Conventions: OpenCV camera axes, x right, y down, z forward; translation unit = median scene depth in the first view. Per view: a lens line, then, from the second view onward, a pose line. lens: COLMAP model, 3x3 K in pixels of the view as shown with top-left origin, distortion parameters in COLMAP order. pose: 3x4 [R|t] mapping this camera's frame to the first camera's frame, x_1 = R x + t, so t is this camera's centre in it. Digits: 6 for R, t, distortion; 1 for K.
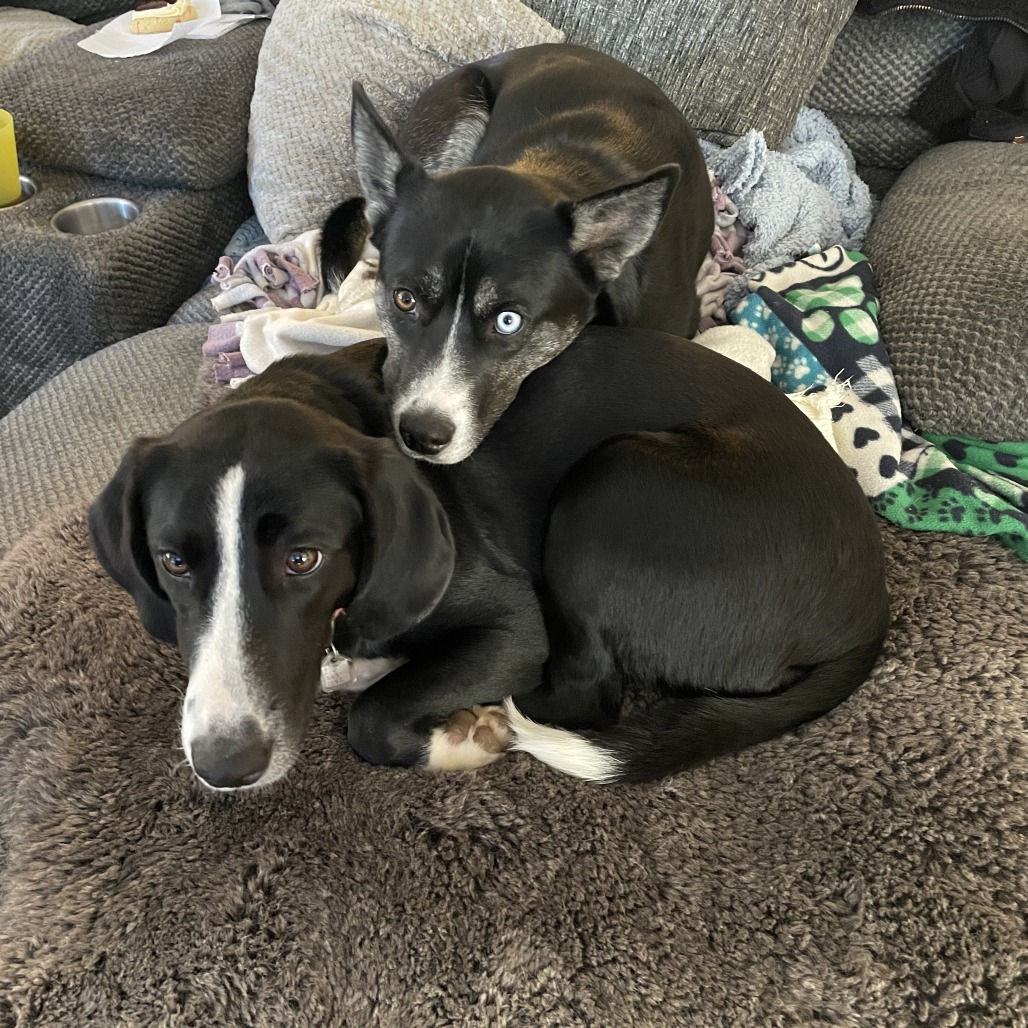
lens RADIAL K [[1099.8, 0, 514.0], [0, 1099.8, 514.0], [0, 0, 1]] dist [0.030762, -0.065790]
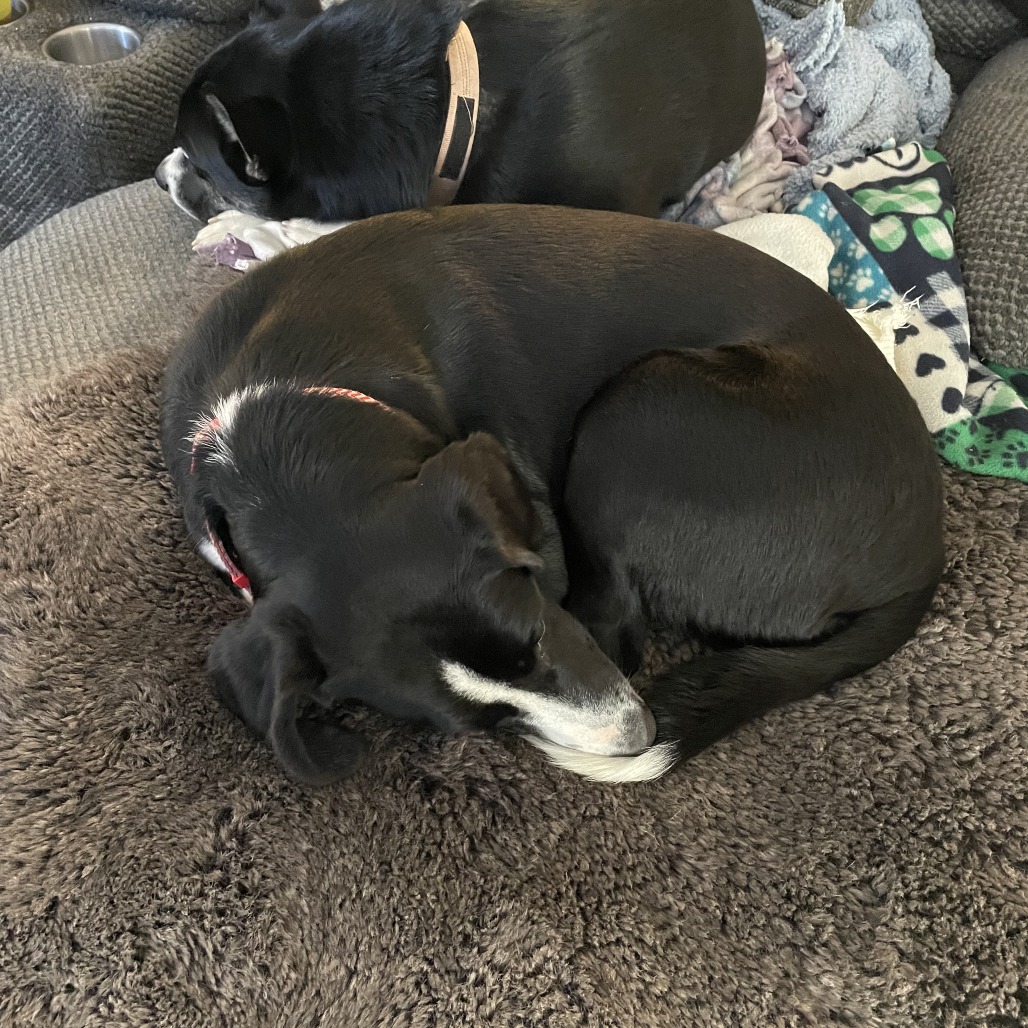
lens RADIAL K [[1099.8, 0, 514.0], [0, 1099.8, 514.0], [0, 0, 1]] dist [0.030762, -0.065790]
pose [[0.997150, 0.075257, 0.005341, -0.024203], [-0.075369, 0.990405, 0.115830, -0.040555], [0.003427, -0.115902, 0.993255, 0.127415]]
